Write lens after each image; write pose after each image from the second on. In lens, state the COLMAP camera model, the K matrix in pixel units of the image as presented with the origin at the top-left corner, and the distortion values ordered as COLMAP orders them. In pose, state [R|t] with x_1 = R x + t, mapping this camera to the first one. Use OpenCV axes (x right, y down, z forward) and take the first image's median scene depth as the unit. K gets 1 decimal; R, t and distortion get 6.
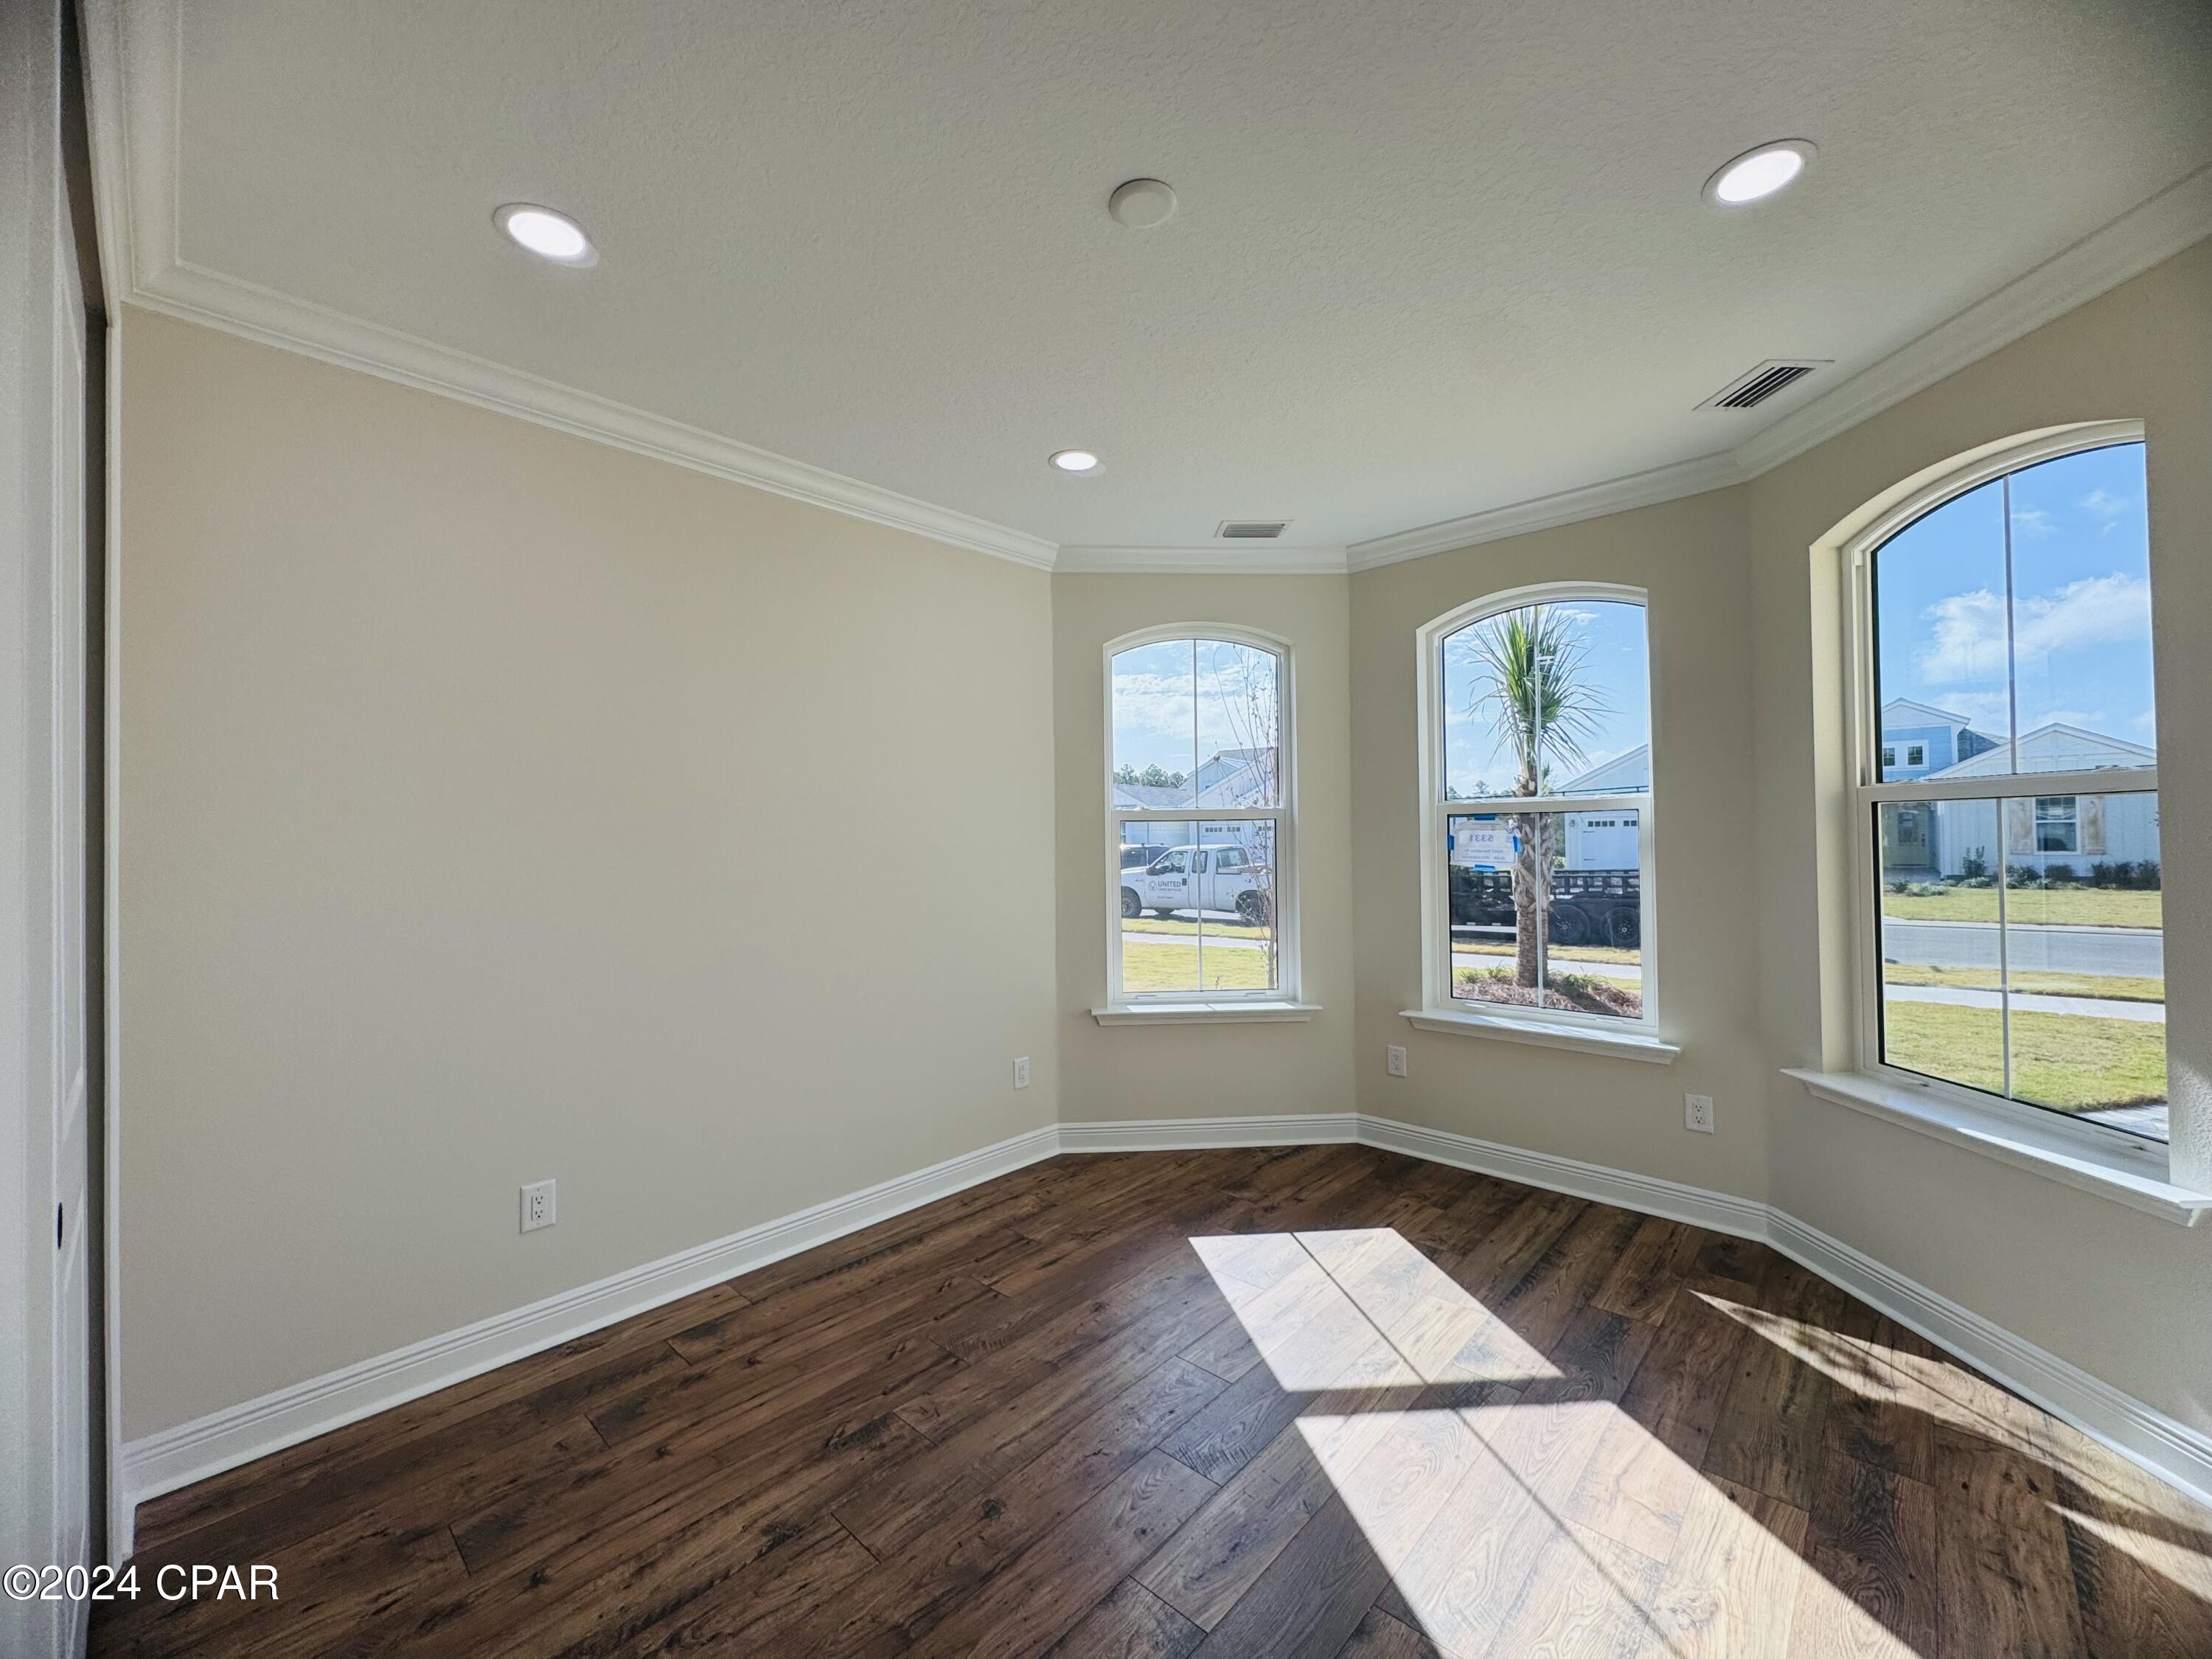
lens RADIAL K [[880.4, 0, 1107.0], [0, 880.4, 826.9], [0, 0, 1]] dist [-0.000841, 0.000247]
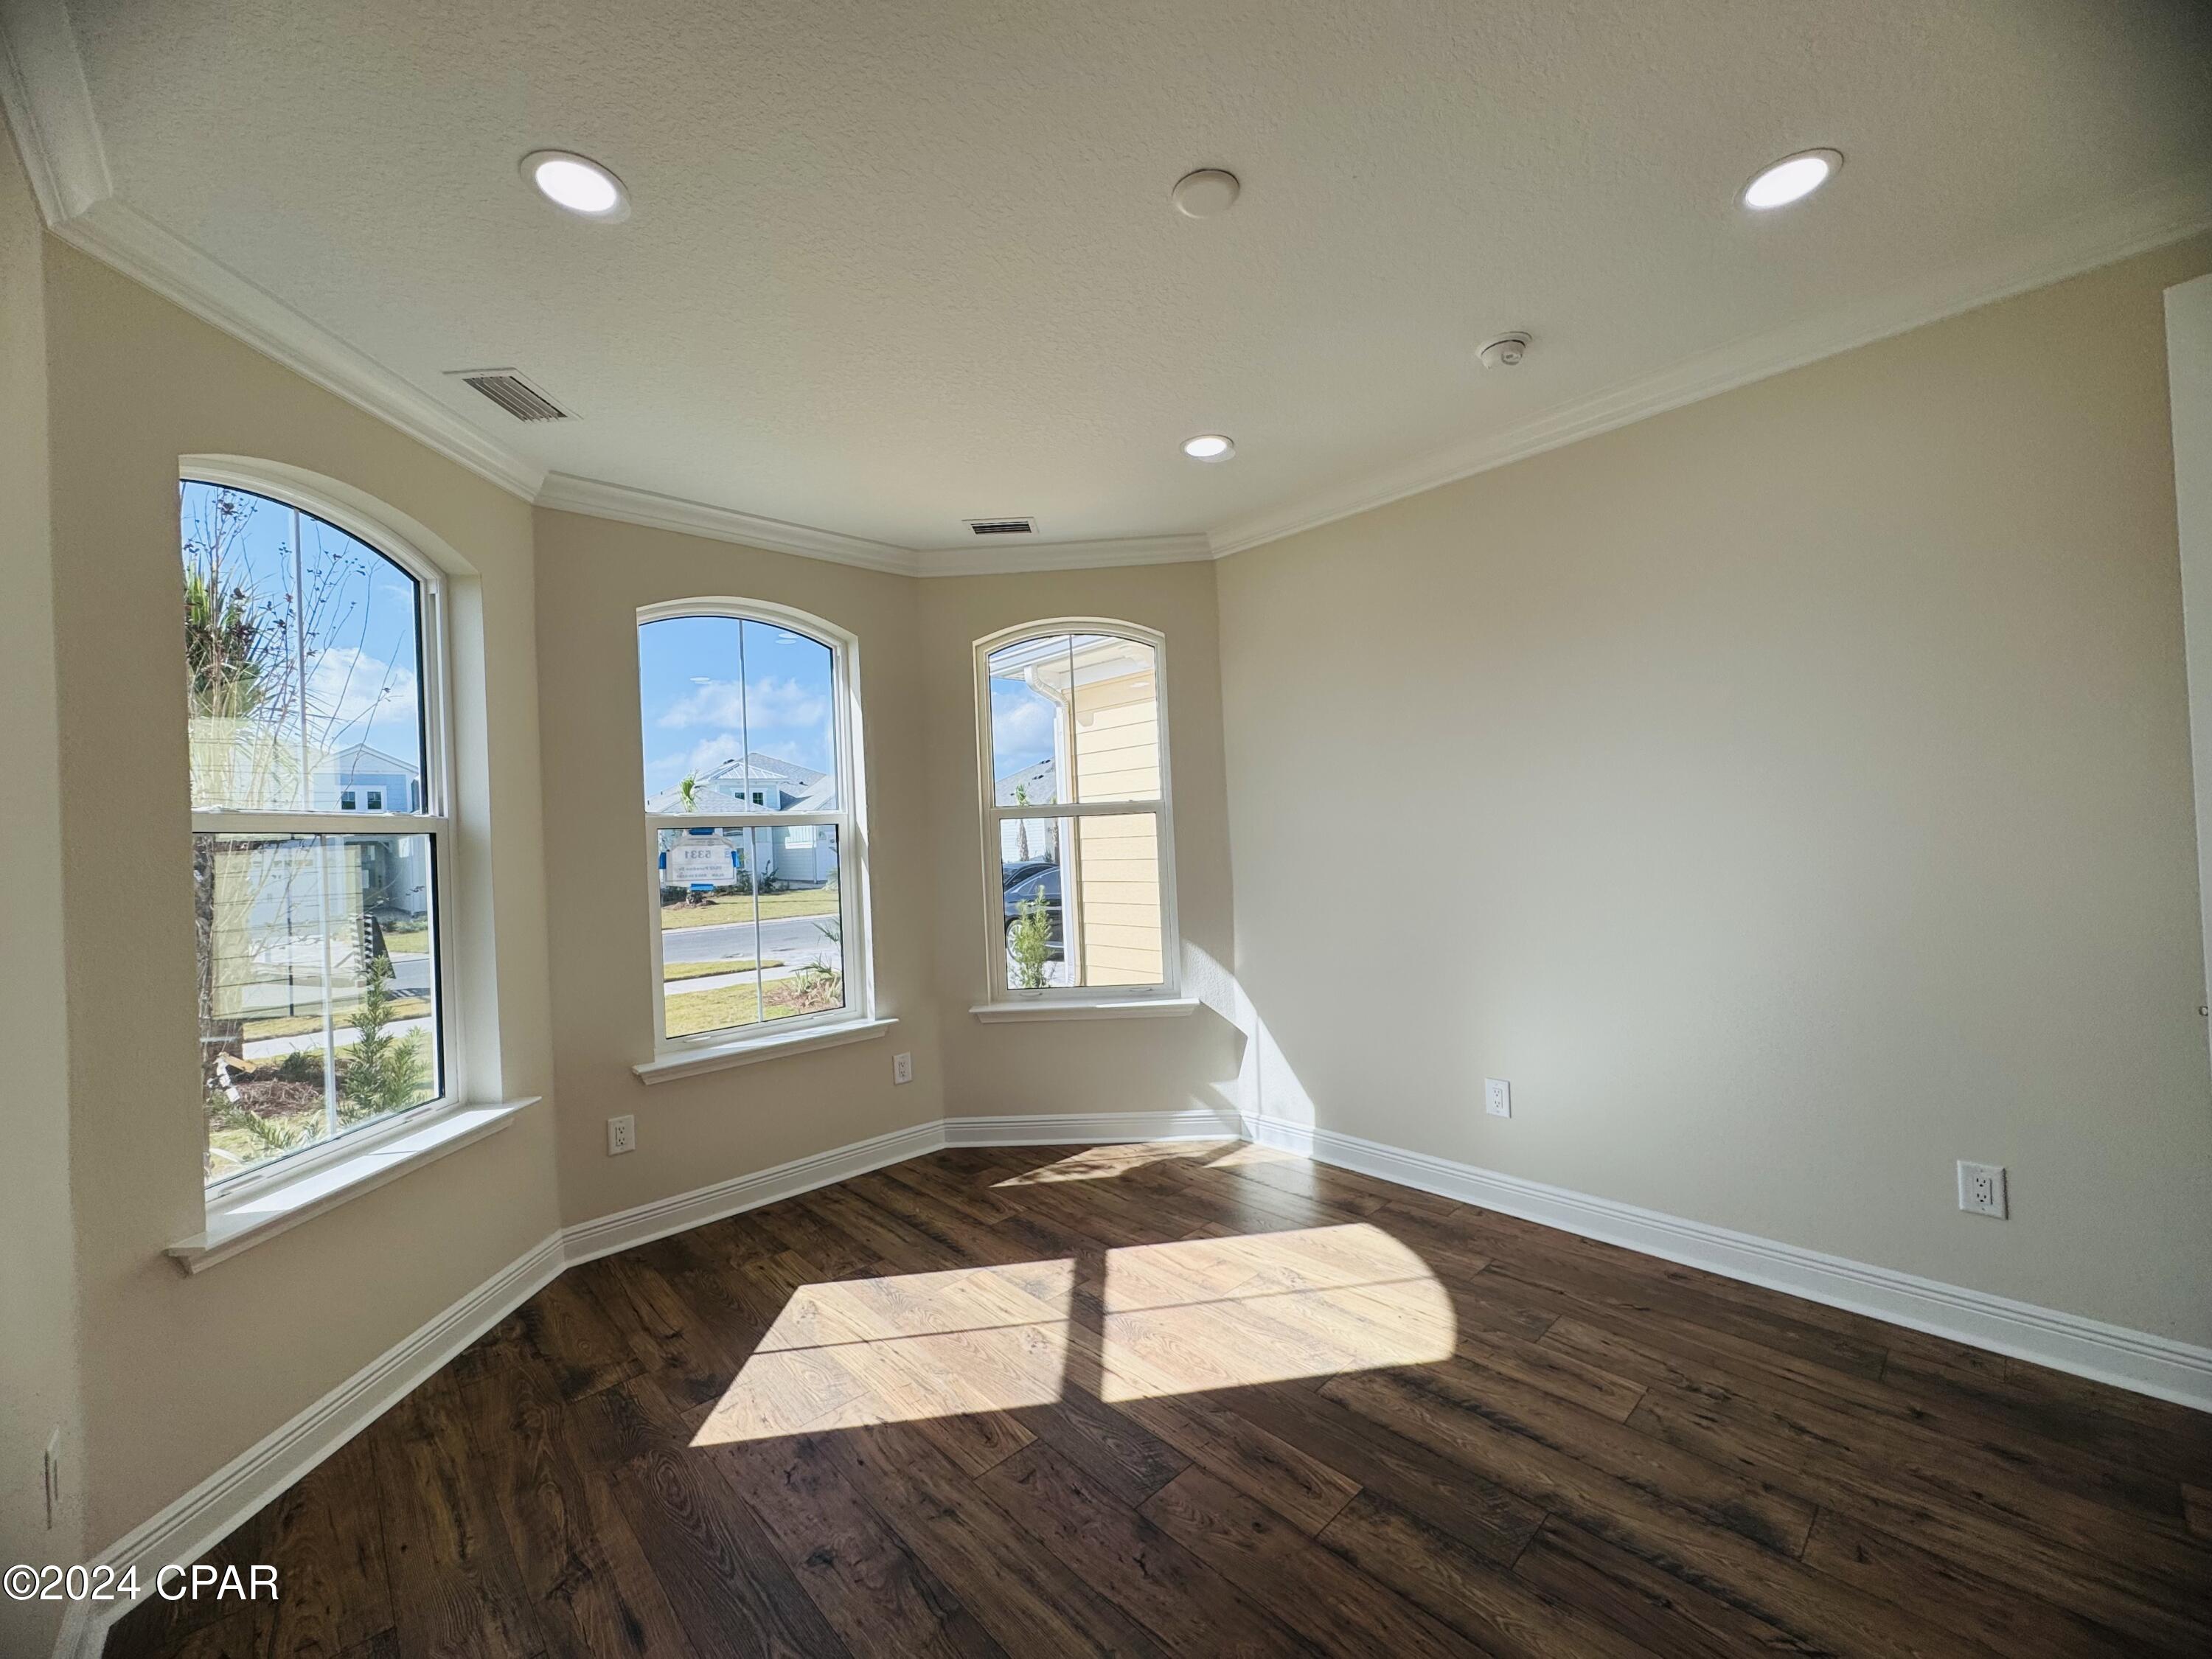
lens RADIAL K [[880.4, 0, 1107.0], [0, 880.4, 826.9], [0, 0, 1]] dist [-0.000841, 0.000247]
pose [[0.073450, 0.020241, 0.997093, -0.619095], [0.032884, 0.999201, -0.022706, 0.025910], [-0.996757, 0.034456, 0.072725, 0.686794]]
